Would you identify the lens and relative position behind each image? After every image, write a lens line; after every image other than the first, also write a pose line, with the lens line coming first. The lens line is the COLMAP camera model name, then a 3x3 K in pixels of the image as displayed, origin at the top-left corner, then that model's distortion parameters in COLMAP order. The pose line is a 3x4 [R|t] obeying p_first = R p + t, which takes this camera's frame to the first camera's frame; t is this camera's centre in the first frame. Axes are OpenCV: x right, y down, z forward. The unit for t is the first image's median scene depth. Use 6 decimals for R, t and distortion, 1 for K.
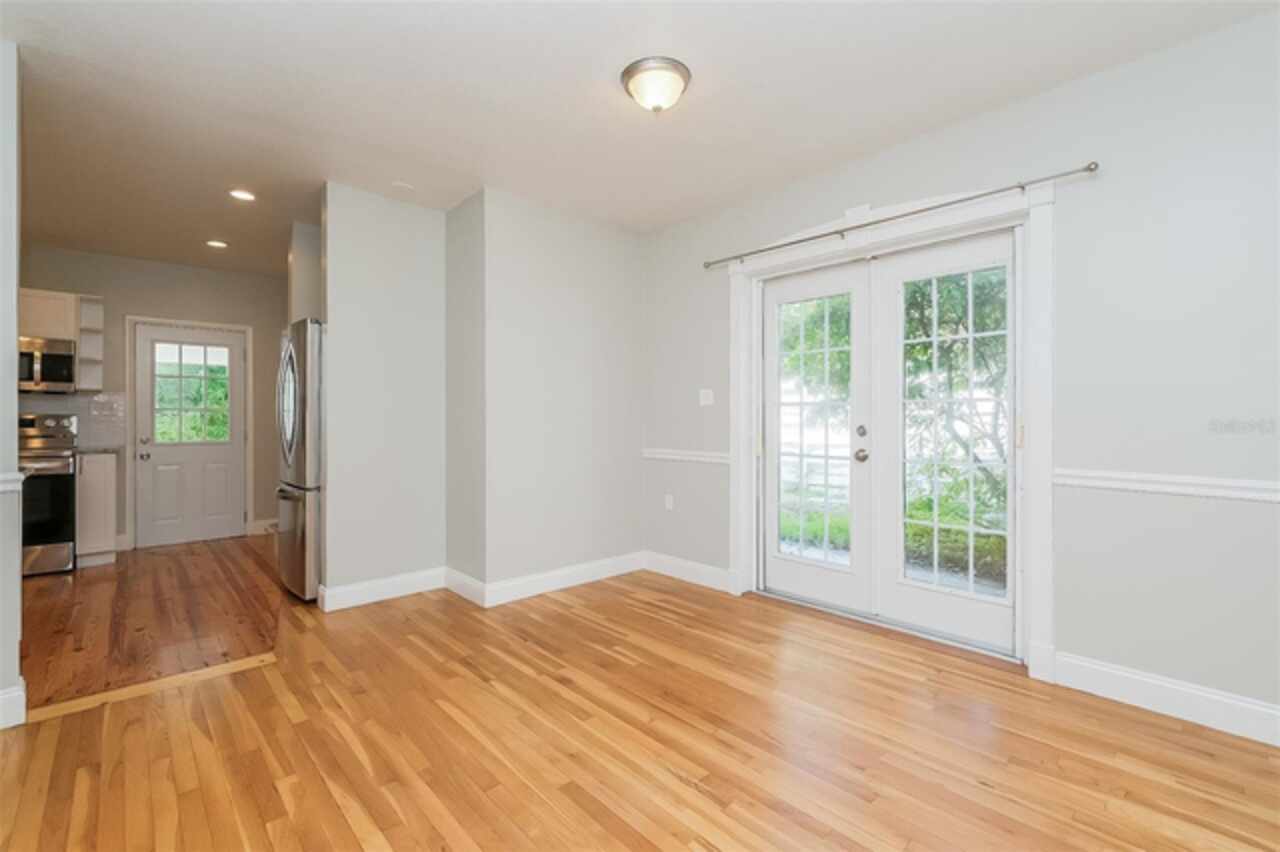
lens RADIAL K [[560.0, 0, 635.0], [0, 560.0, 416.3], [0, 0, 1]] dist [-0.001244, -0.000048]
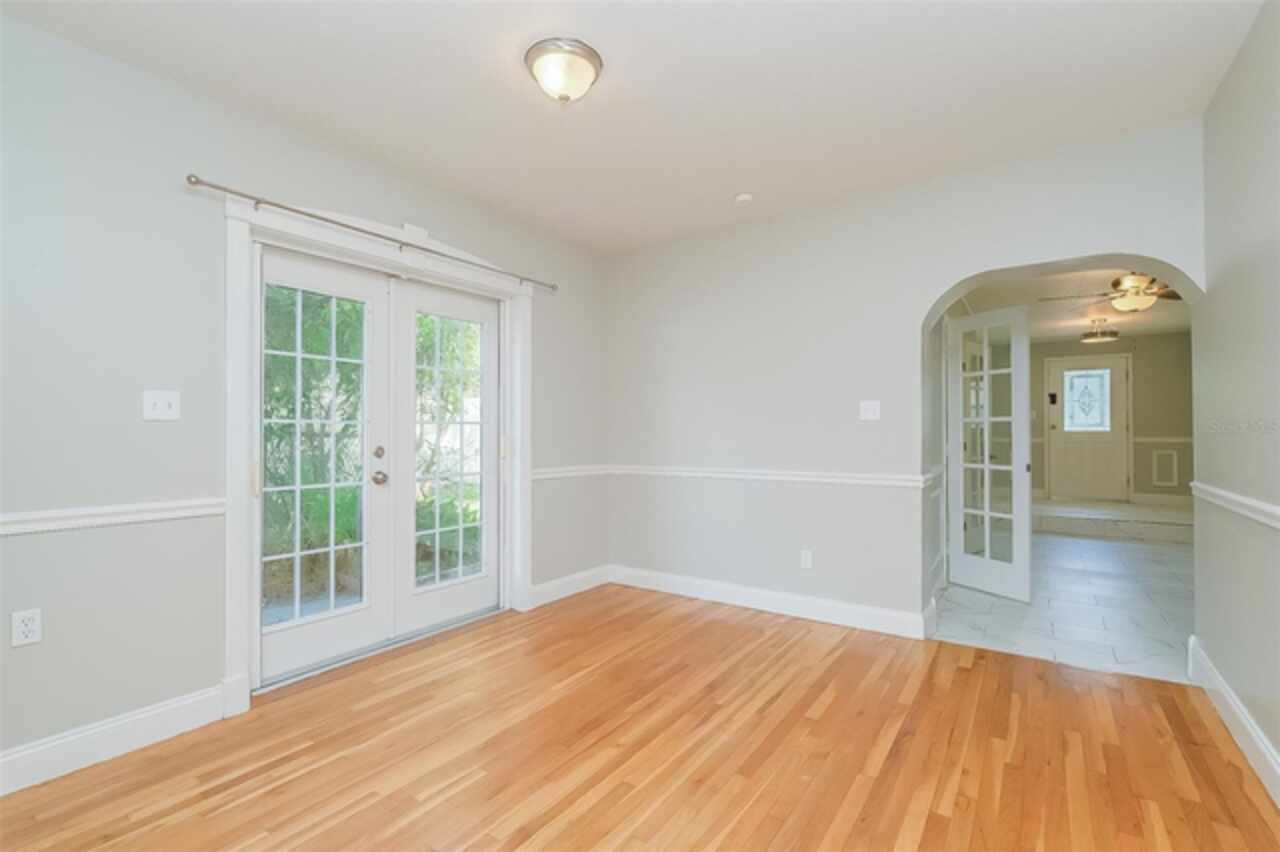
lens RADIAL K [[560.0, 0, 640.0], [0, 560.0, 434.9], [0, 0, 1]] dist [-0.001244, -0.000048]
pose [[-0.199995, 0.000035, 0.979797, -0.784651], [0.006588, 0.999977, 0.001309, -0.002037], [-0.979775, 0.006717, -0.199991, 0.964813]]
